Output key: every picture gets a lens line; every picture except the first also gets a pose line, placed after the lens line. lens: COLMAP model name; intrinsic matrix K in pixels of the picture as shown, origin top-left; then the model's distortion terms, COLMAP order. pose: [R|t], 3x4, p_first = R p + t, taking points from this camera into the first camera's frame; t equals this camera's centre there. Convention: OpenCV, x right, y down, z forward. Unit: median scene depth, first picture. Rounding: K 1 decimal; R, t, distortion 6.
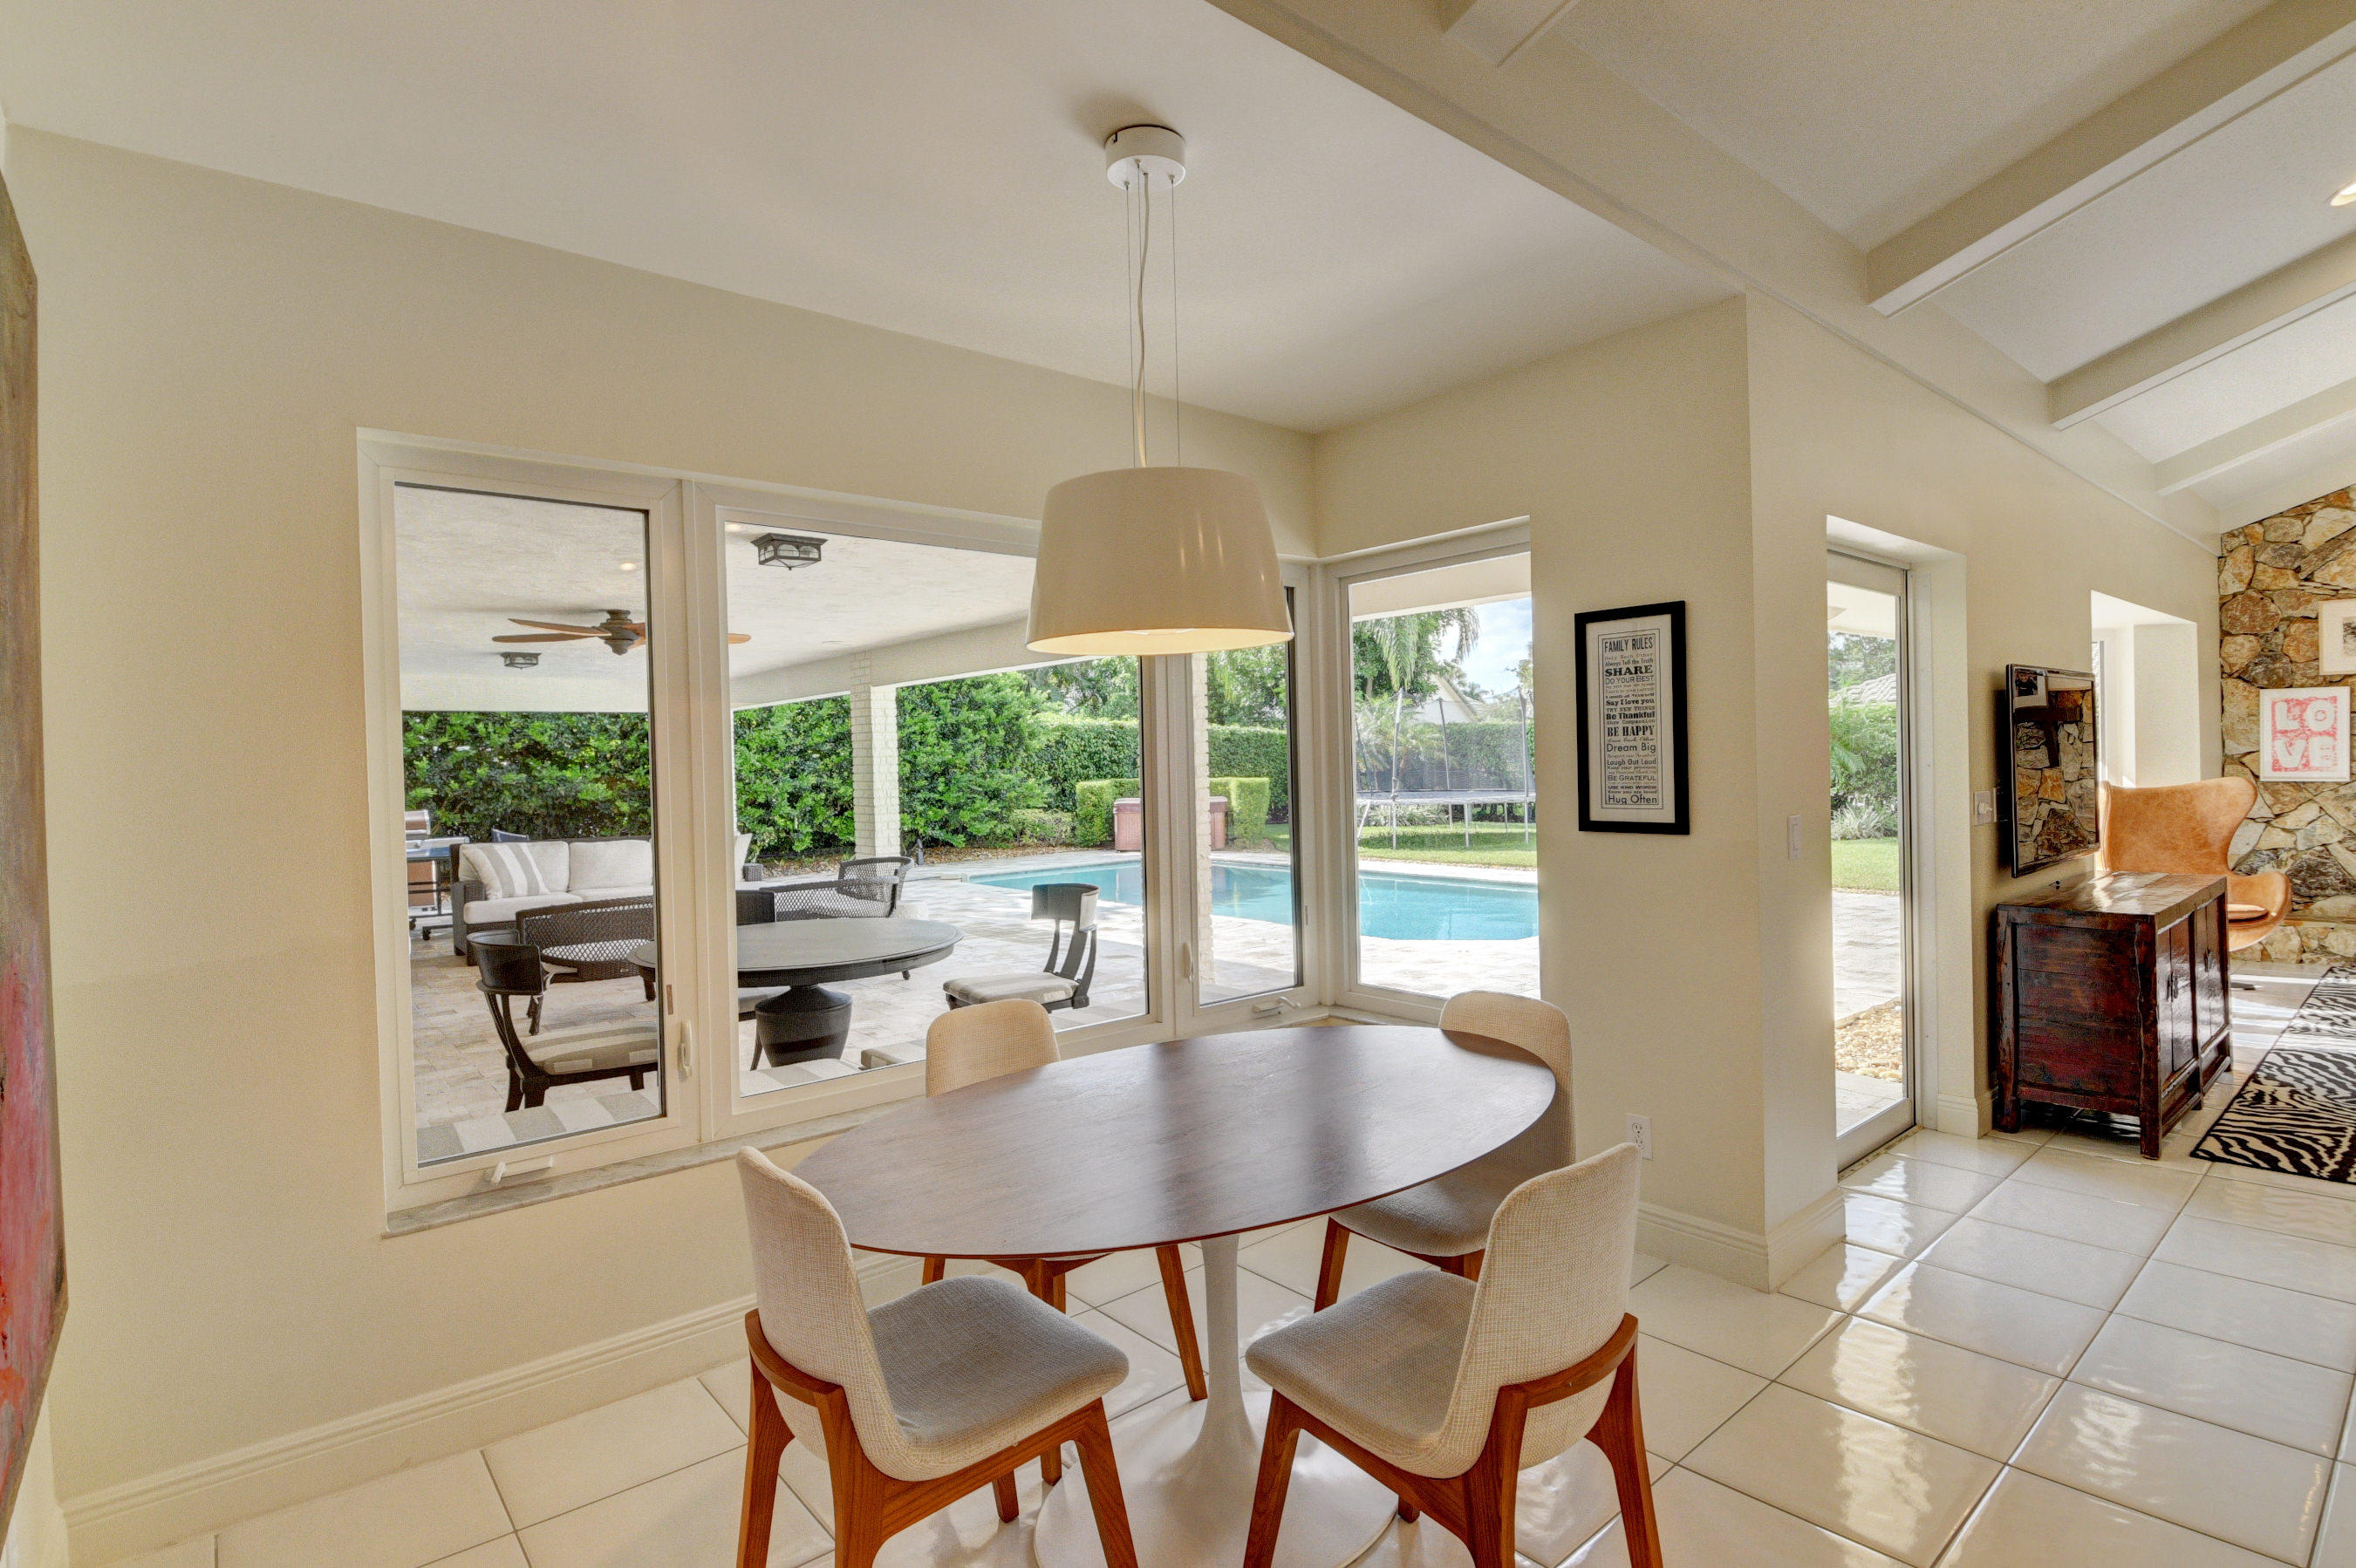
lens RADIAL K [[1145.8, 0, 1171.2], [0, 1145.8, 777.5], [0, 0, 1]] dist [0.000156, -0.000452]
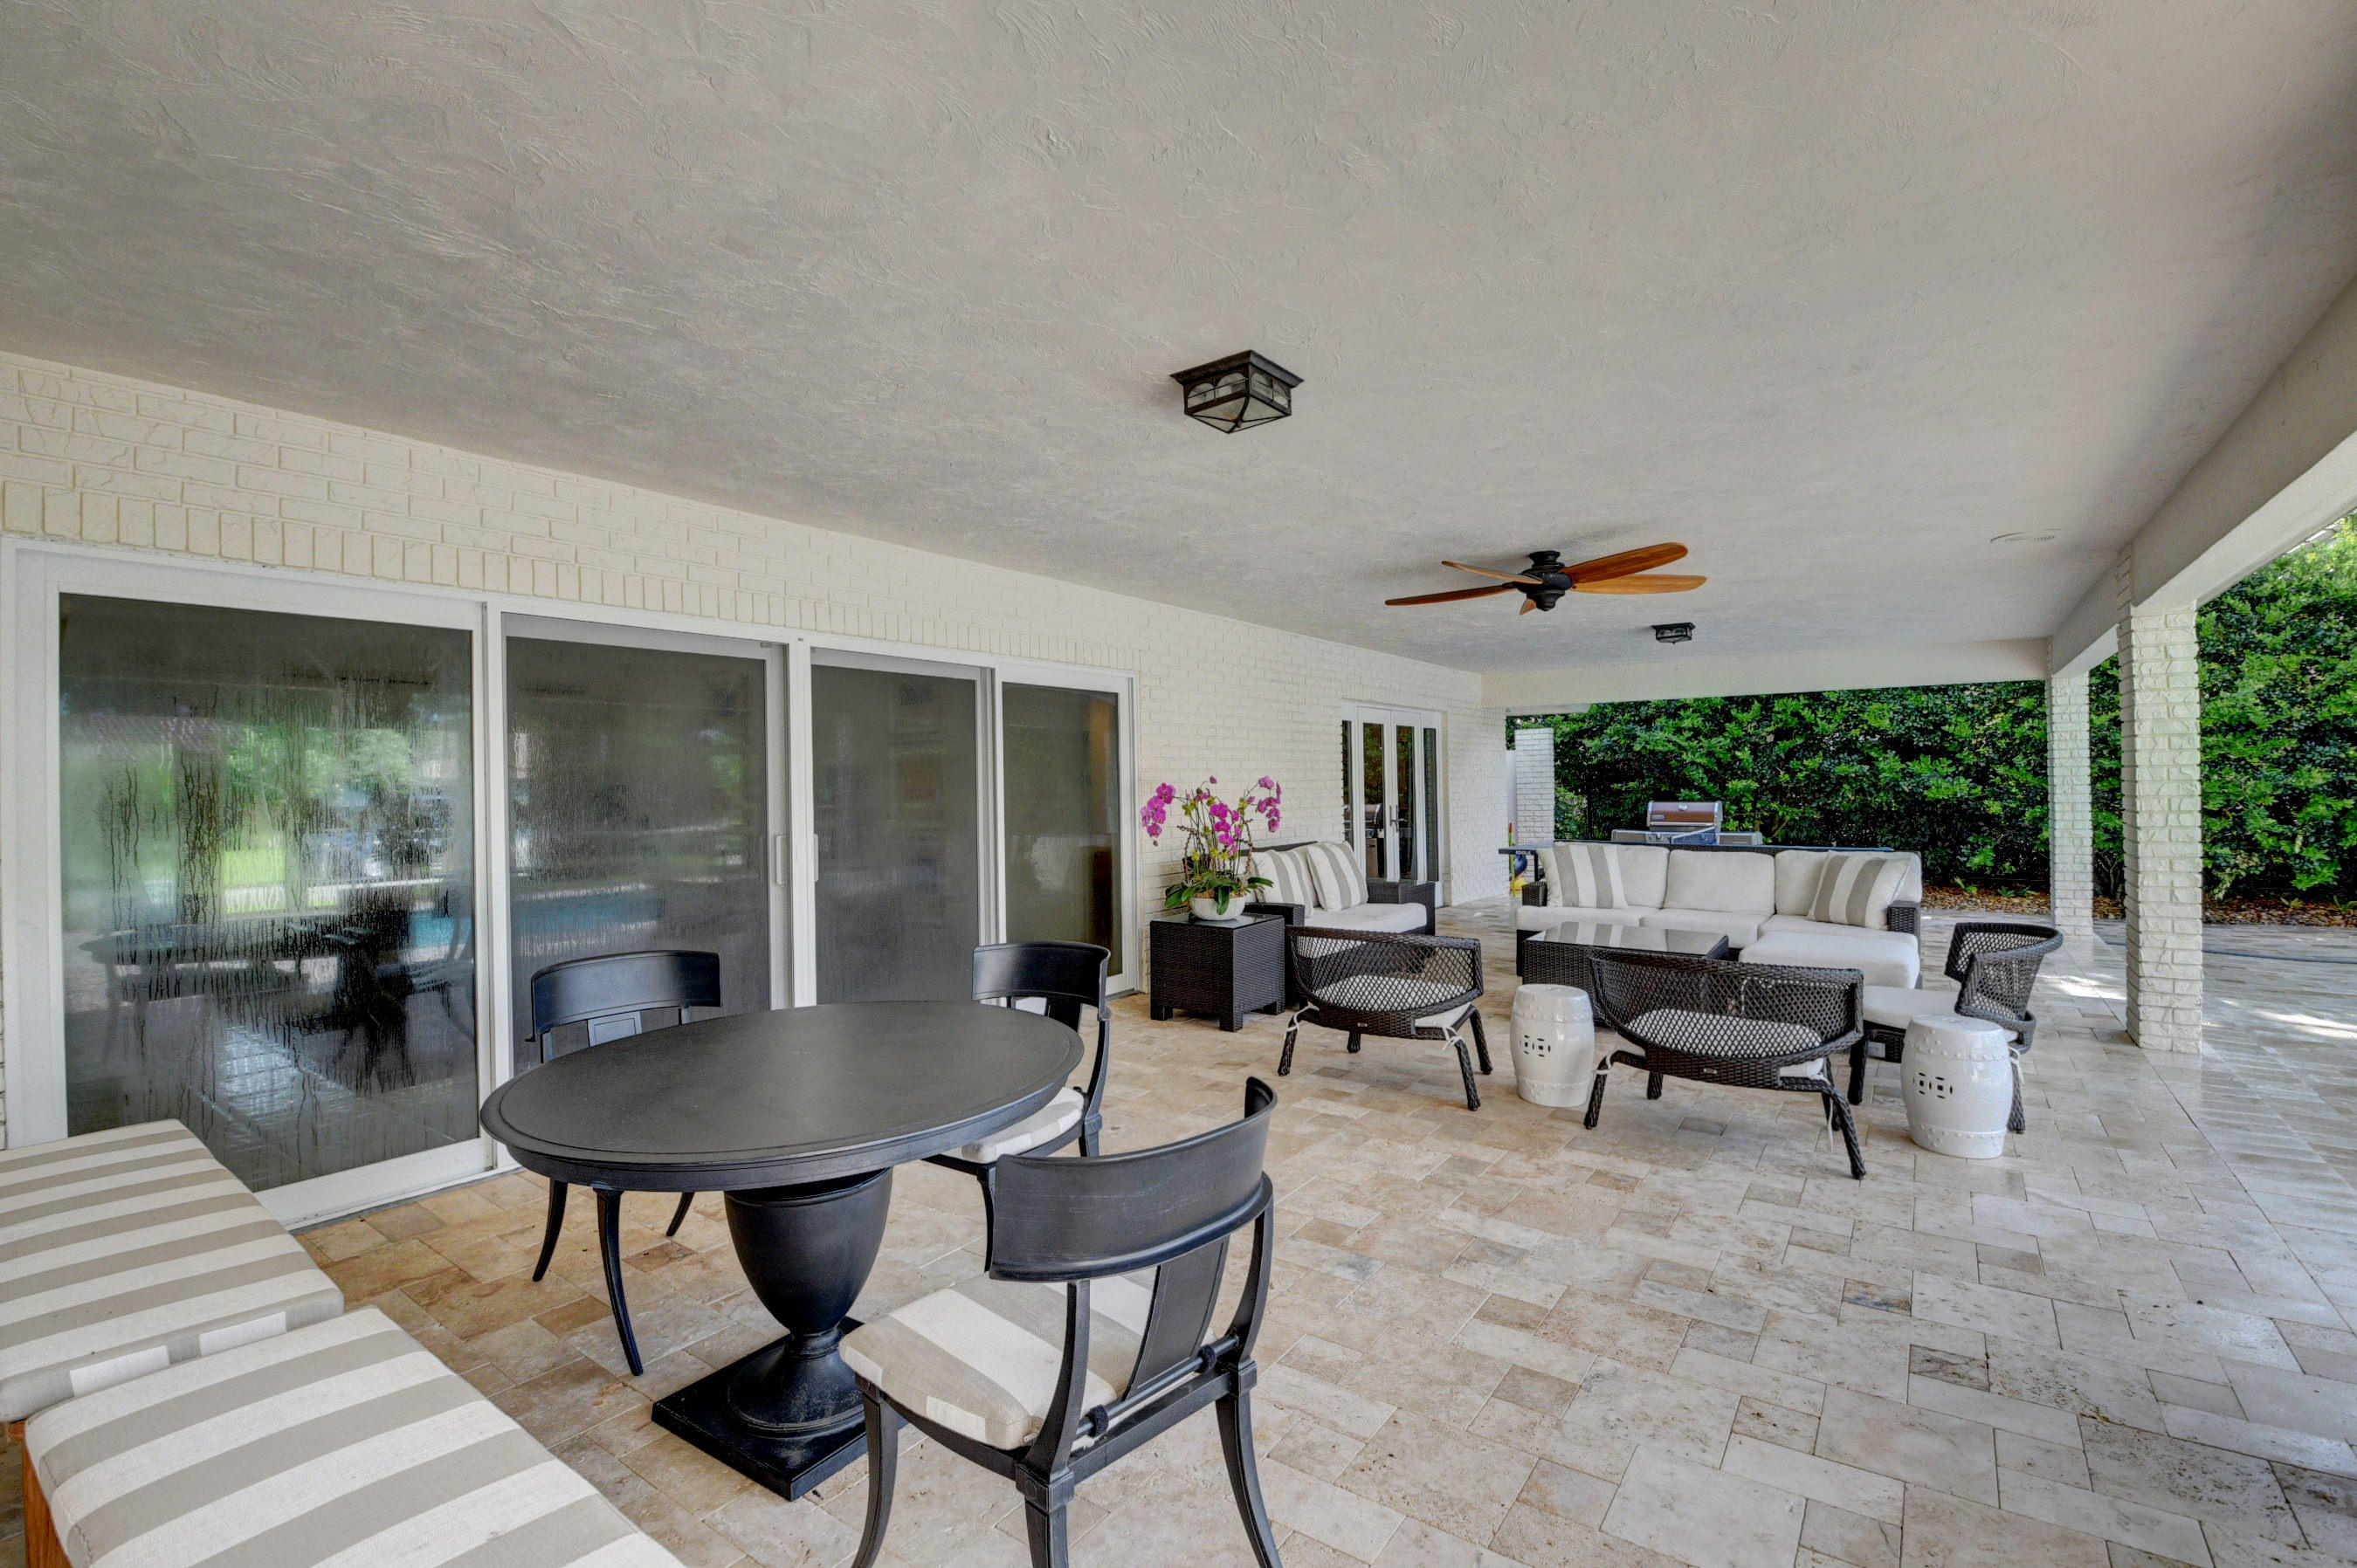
lens RADIAL K [[1052.9, 0, 1149.3], [0, 1052.9, 775.6], [0, 0, 1]] dist [-0.022694, -0.002594]
pose [[0.239096, 0.012462, -0.970916, 0.054461], [-0.004381, 0.999921, 0.011756, -0.001597], [0.970986, 0.001442, 0.239132, 0.235459]]
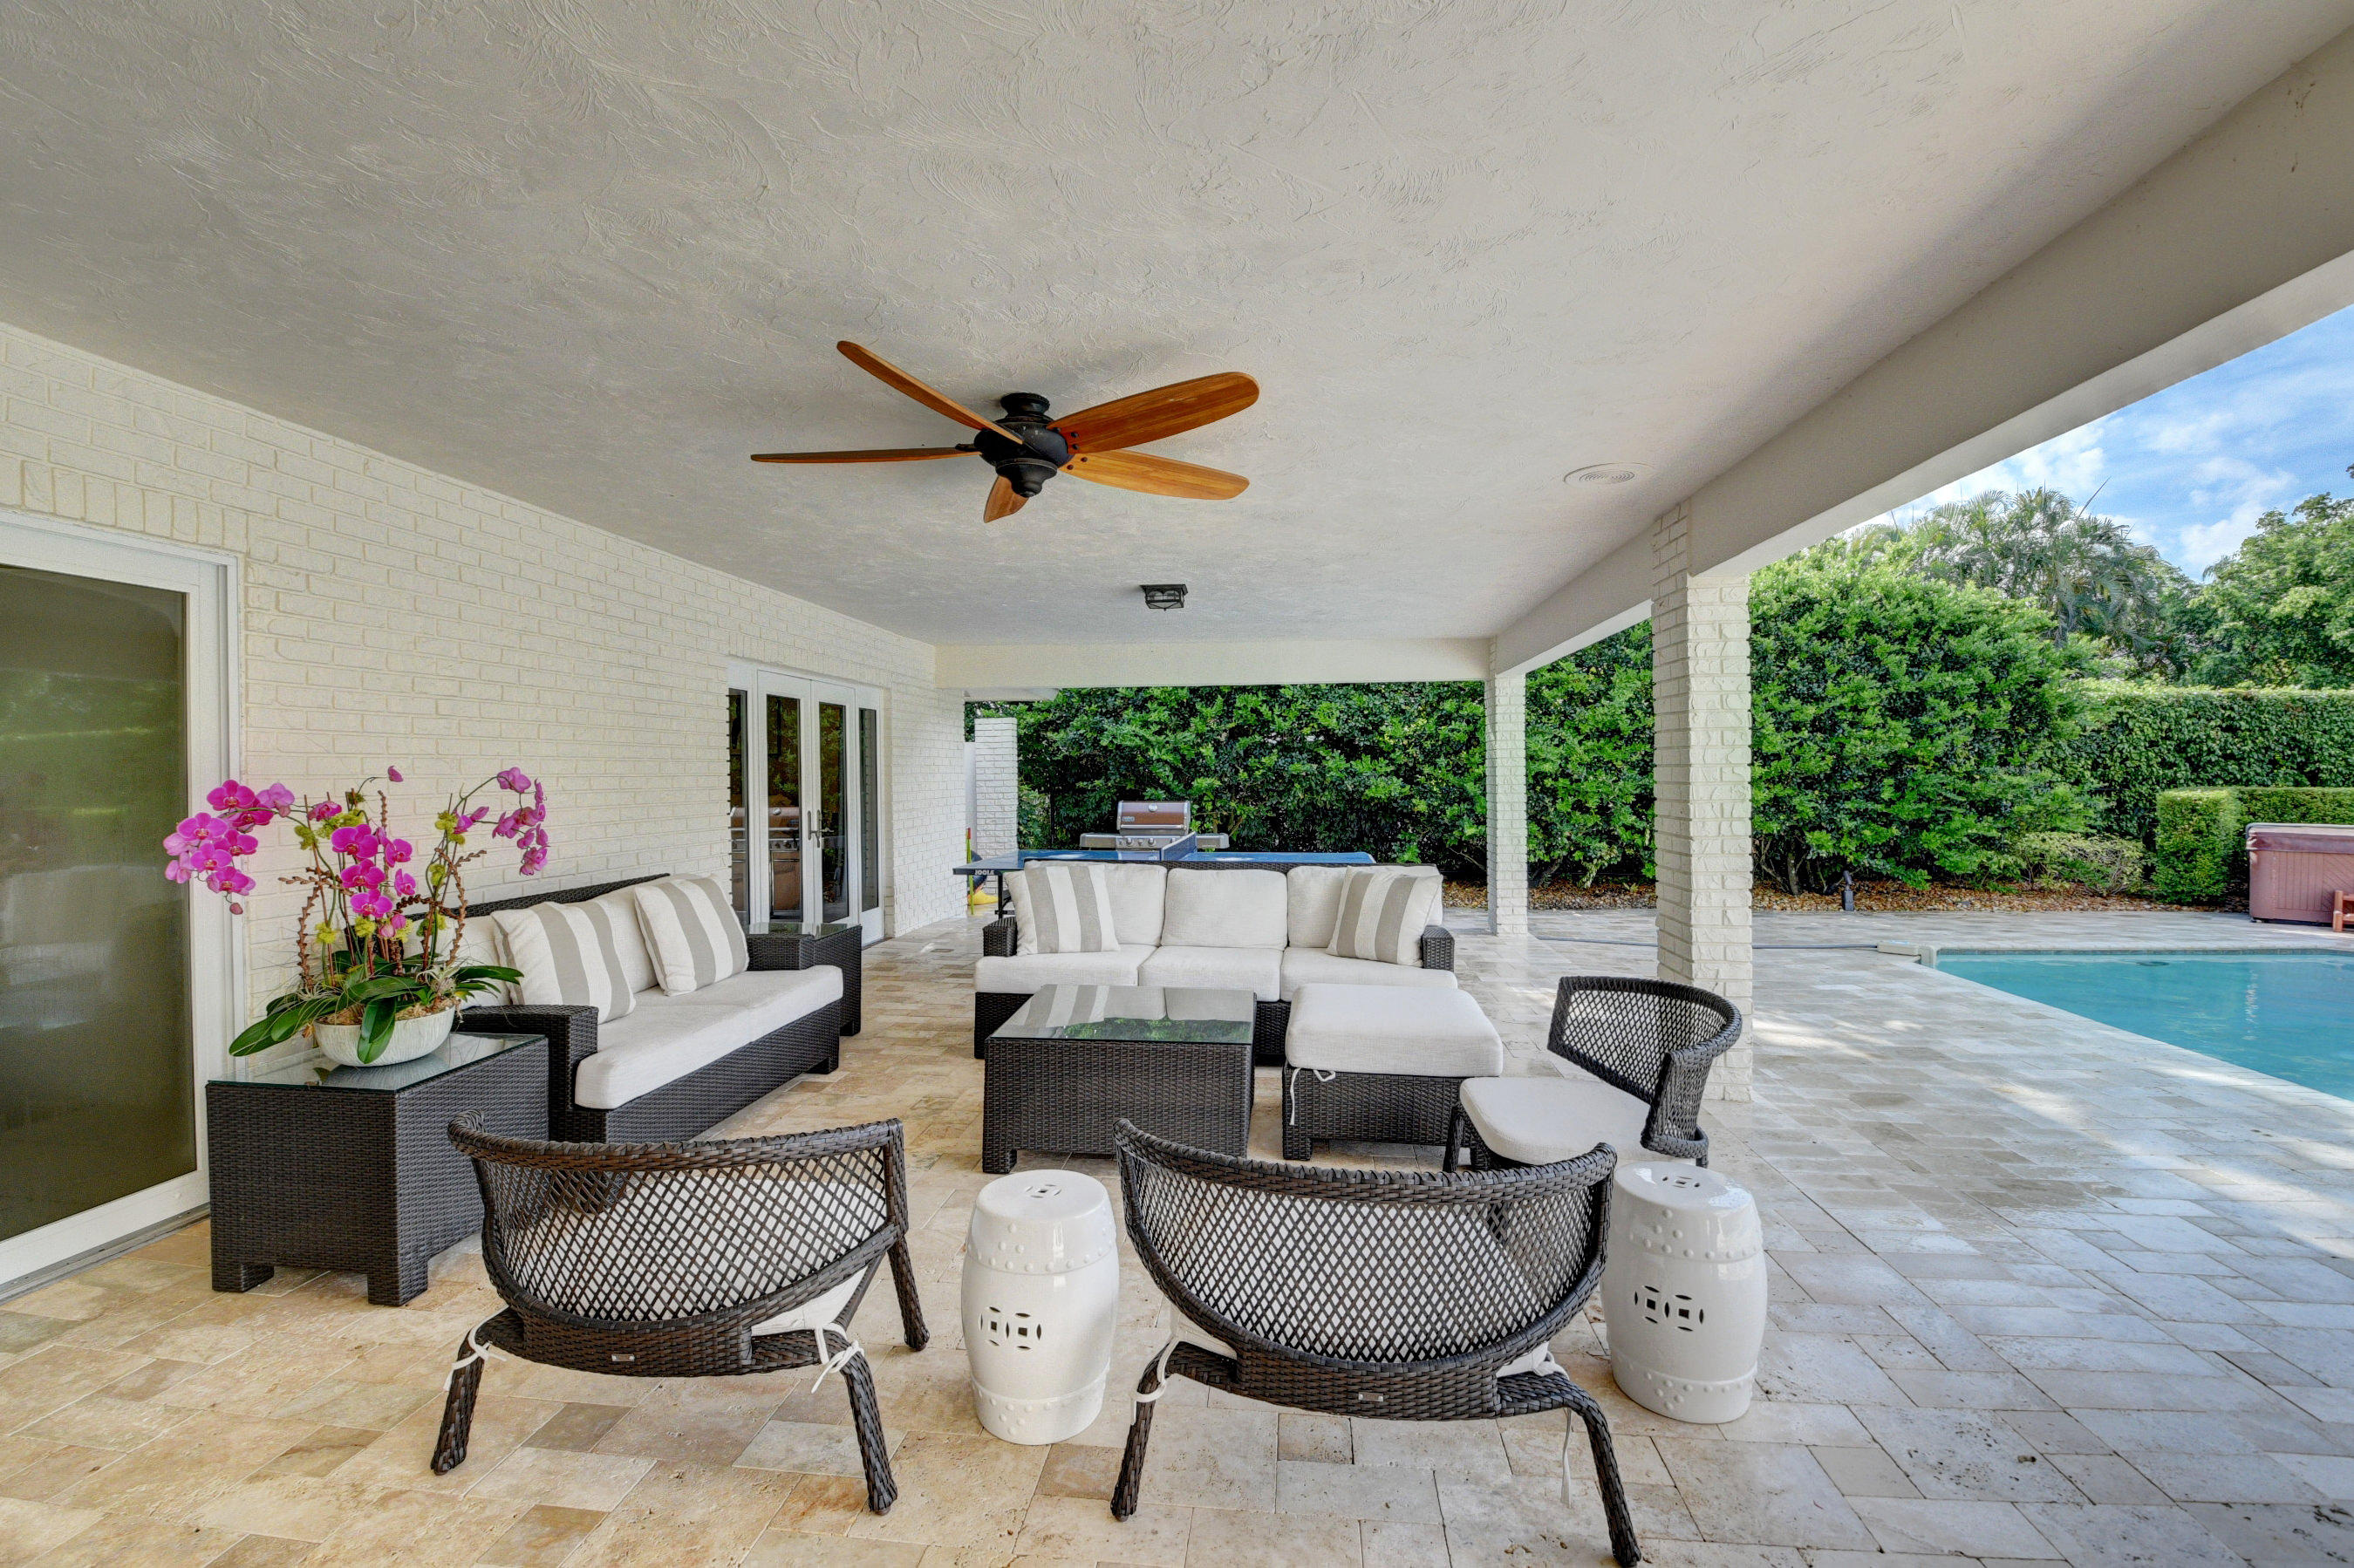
lens RADIAL K [[1051.7, 0, 1162.0], [0, 1051.7, 777.8], [0, 0, 1]] dist [-0.022694, -0.002594]
pose [[0.683583, 0.020714, -0.729579, -0.054380], [-0.017438, 0.999775, 0.012047, -0.000021], [0.729664, 0.004487, 0.683791, 0.306441]]
